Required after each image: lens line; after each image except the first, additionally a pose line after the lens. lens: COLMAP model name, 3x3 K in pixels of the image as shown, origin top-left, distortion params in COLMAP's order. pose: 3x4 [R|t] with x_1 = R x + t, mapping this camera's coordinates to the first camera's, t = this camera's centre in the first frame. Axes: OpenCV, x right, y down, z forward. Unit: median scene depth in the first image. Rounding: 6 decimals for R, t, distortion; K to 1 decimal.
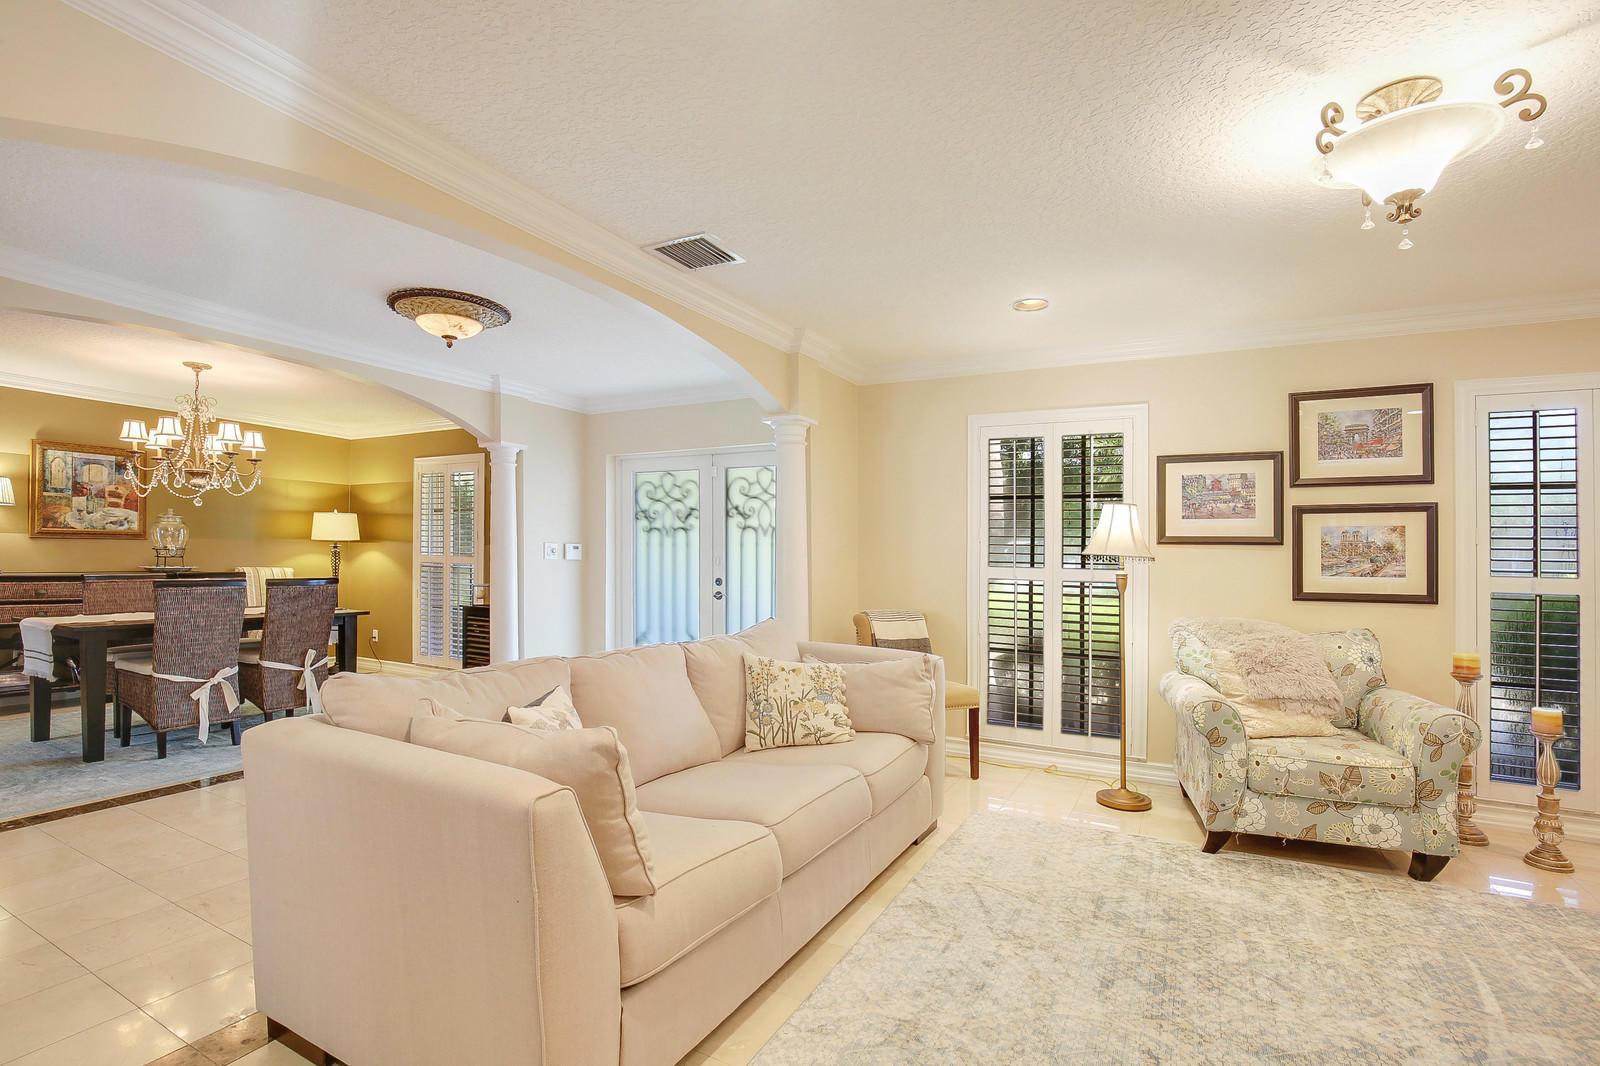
lens RADIAL K [[766.5, 0, 800.0], [0, 766.5, 533.0], [0, 0, 1]] dist [-0.006223, 0.000708]
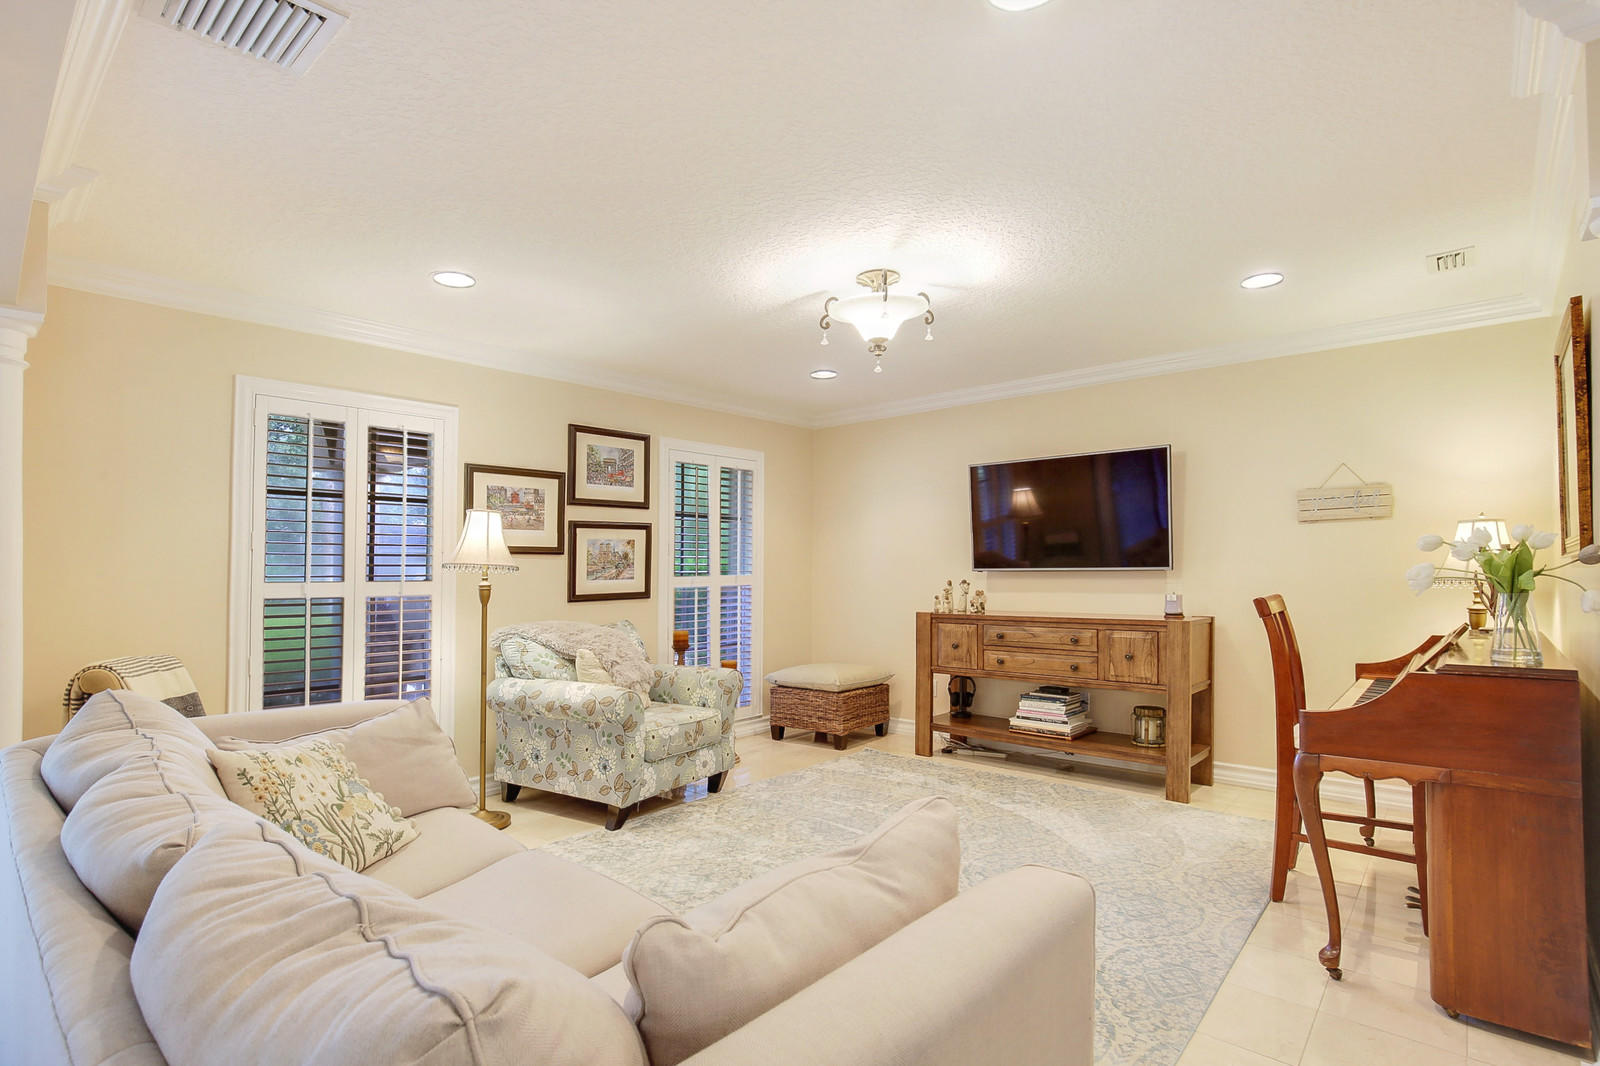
lens RADIAL K [[797.7, 0, 771.2], [0, 797.7, 527.9], [0, 0, 1]] dist [-0.033215, -0.000155]
pose [[0.244480, 0.030663, 0.969170, -0.474554], [-0.014786, 0.999502, -0.027893, 0.004703], [-0.969542, -0.007511, 0.244811, 0.430022]]
